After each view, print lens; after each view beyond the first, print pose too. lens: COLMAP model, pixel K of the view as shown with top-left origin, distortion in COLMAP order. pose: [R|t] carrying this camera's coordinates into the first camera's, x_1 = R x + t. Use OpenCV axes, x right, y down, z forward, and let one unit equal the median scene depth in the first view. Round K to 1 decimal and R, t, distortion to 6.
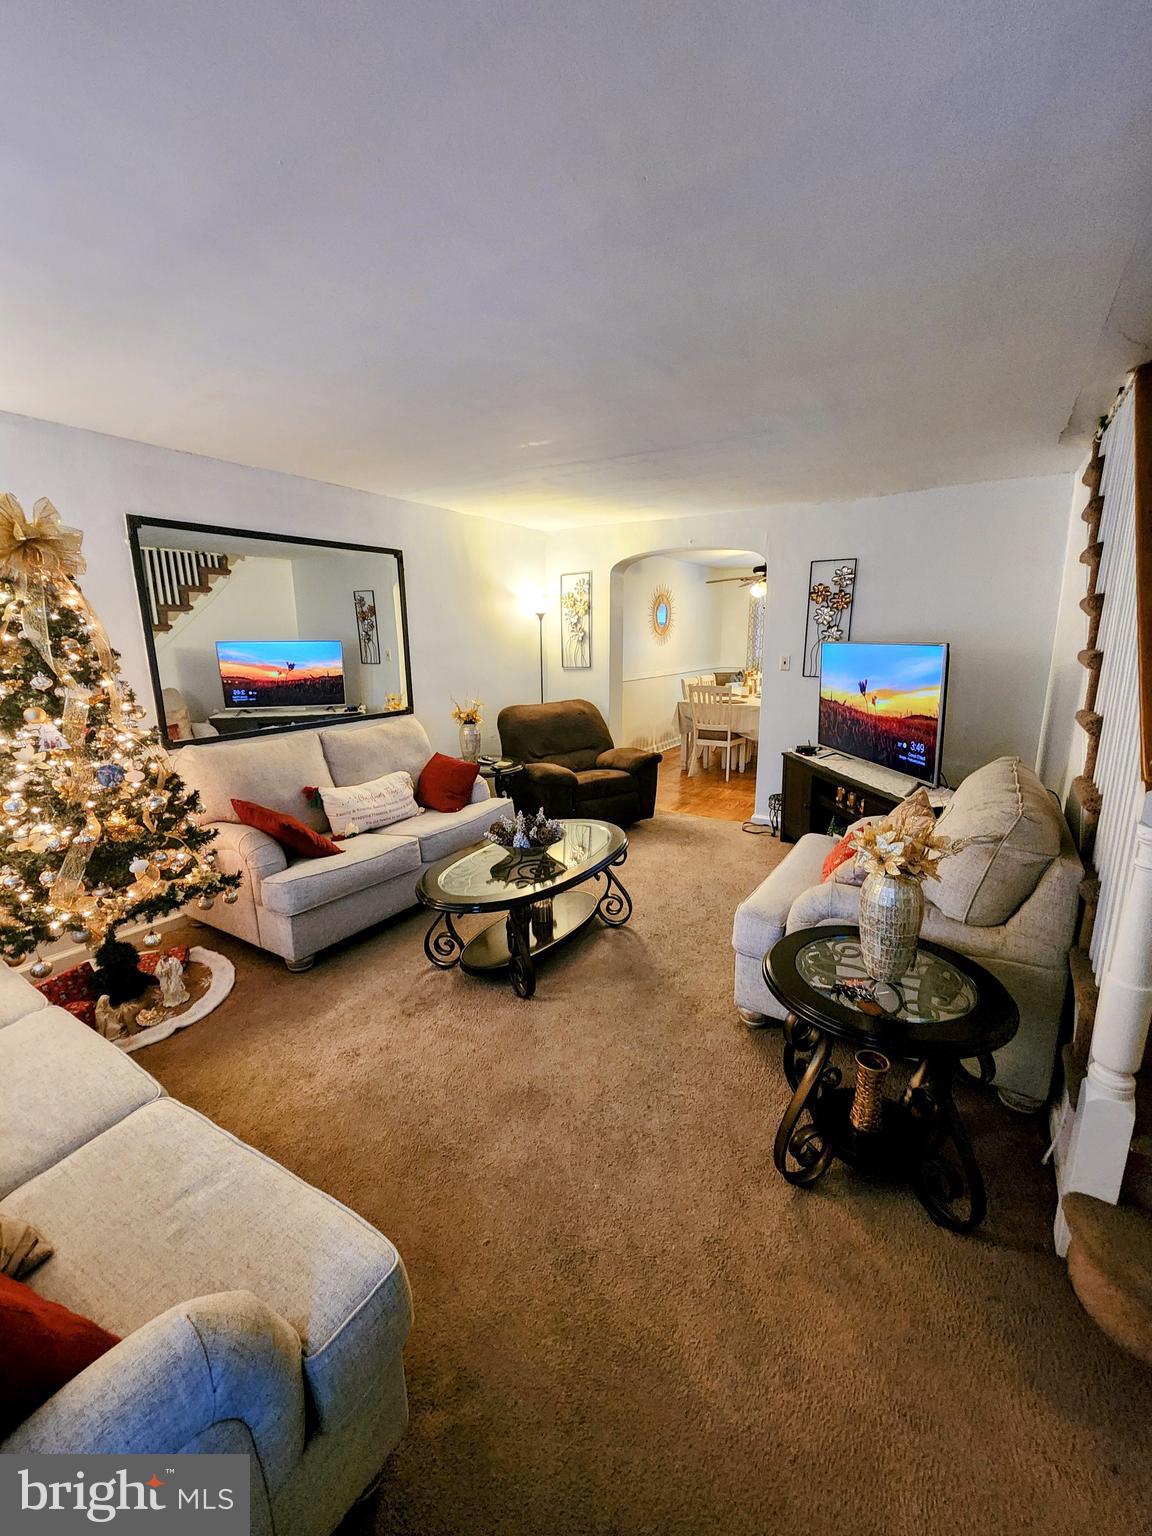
lens RADIAL K [[619.5, 0, 576.2], [0, 619.5, 768.0], [0, 0, 1]] dist [-0.002703, -0.000481]
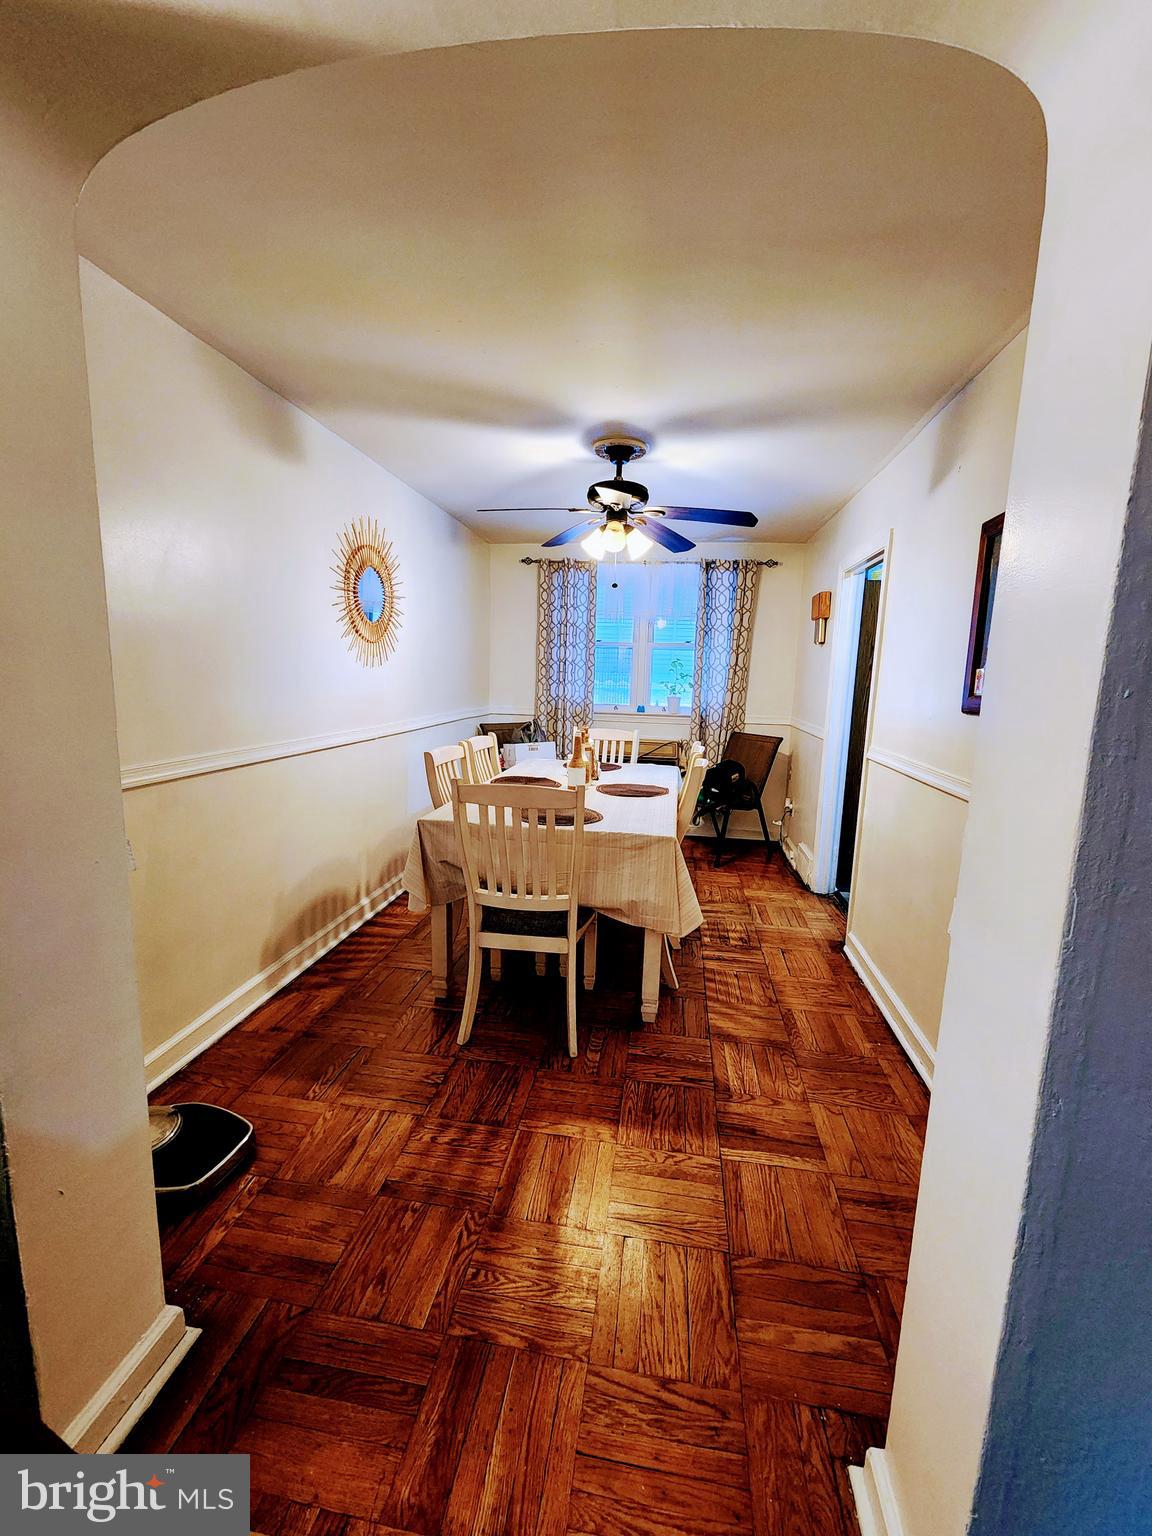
lens RADIAL K [[619.5, 0, 580.9], [0, 619.5, 770.7], [0, 0, 1]] dist [-0.002703, -0.000481]
pose [[0.909510, -0.026997, 0.414805, 0.099139], [0.049856, 0.997770, -0.044378, -0.111027], [-0.412682, 0.061043, 0.908828, 0.618482]]
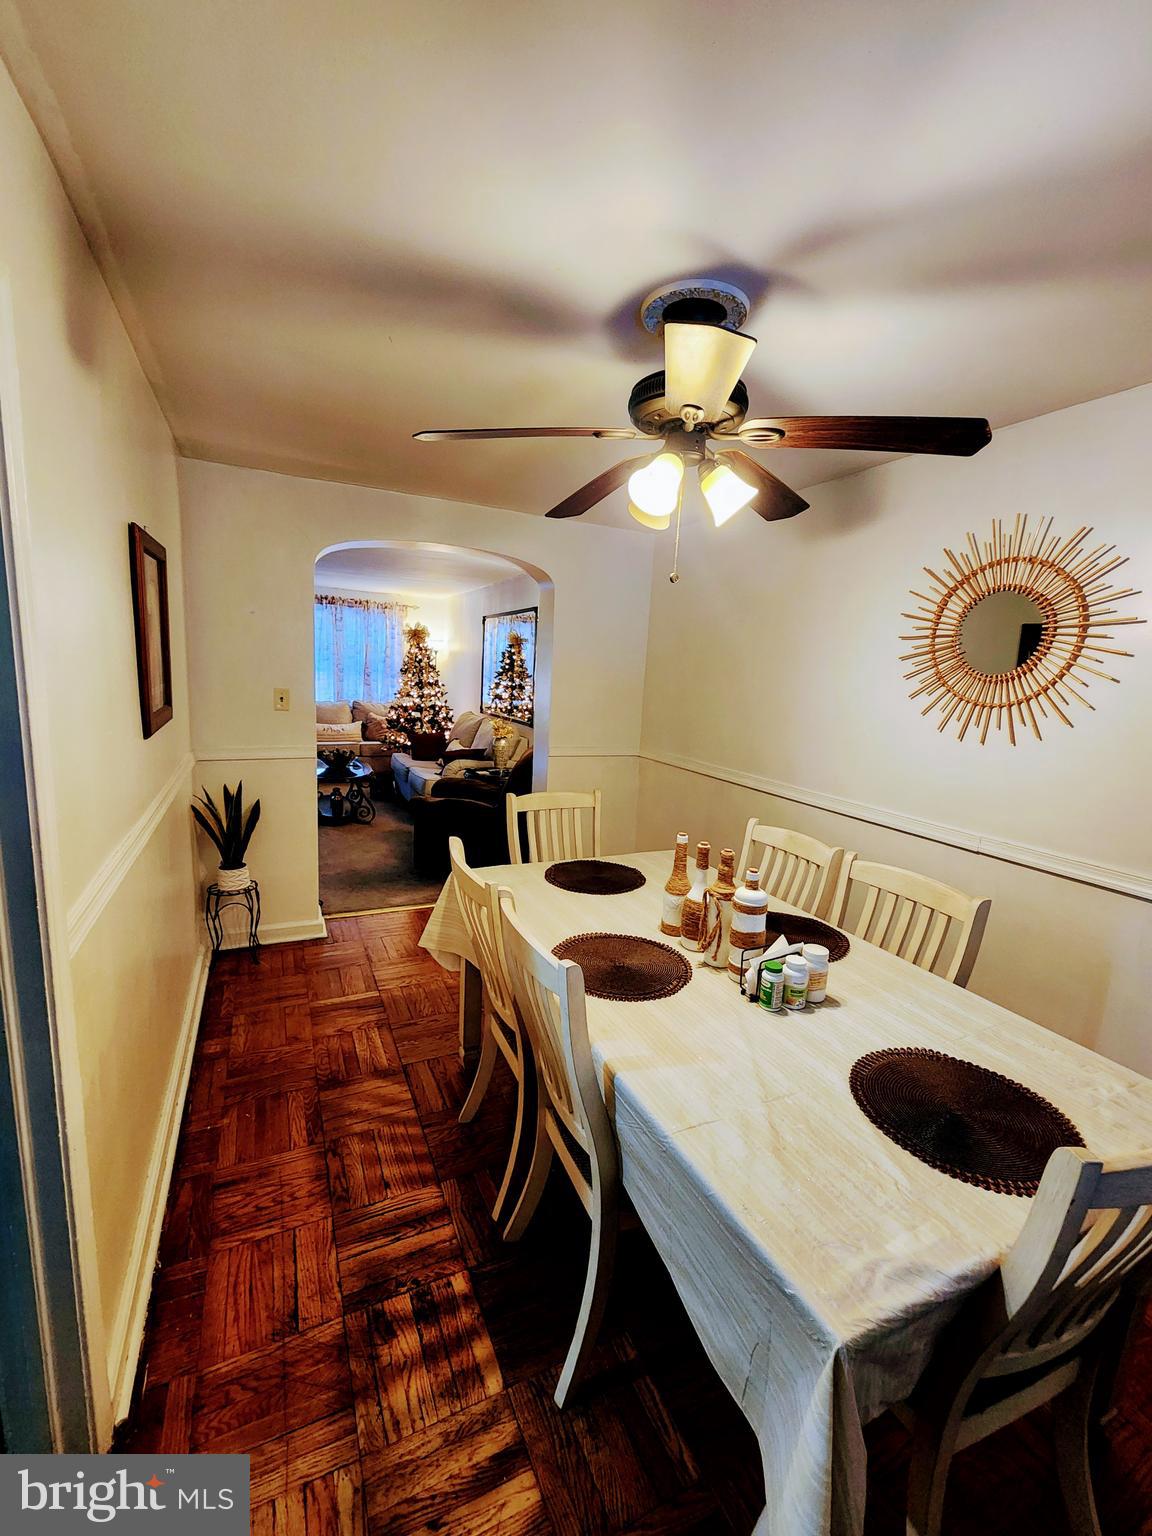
lens RADIAL K [[619.5, 0, 580.3], [0, 619.5, 769.7], [0, 0, 1]] dist [-0.002703, -0.000481]
pose [[-0.509188, 0.125689, -0.851428, 0.526108], [-0.226296, 0.934918, 0.273348, -0.247471], [0.830372, 0.331860, -0.447606, 1.092344]]
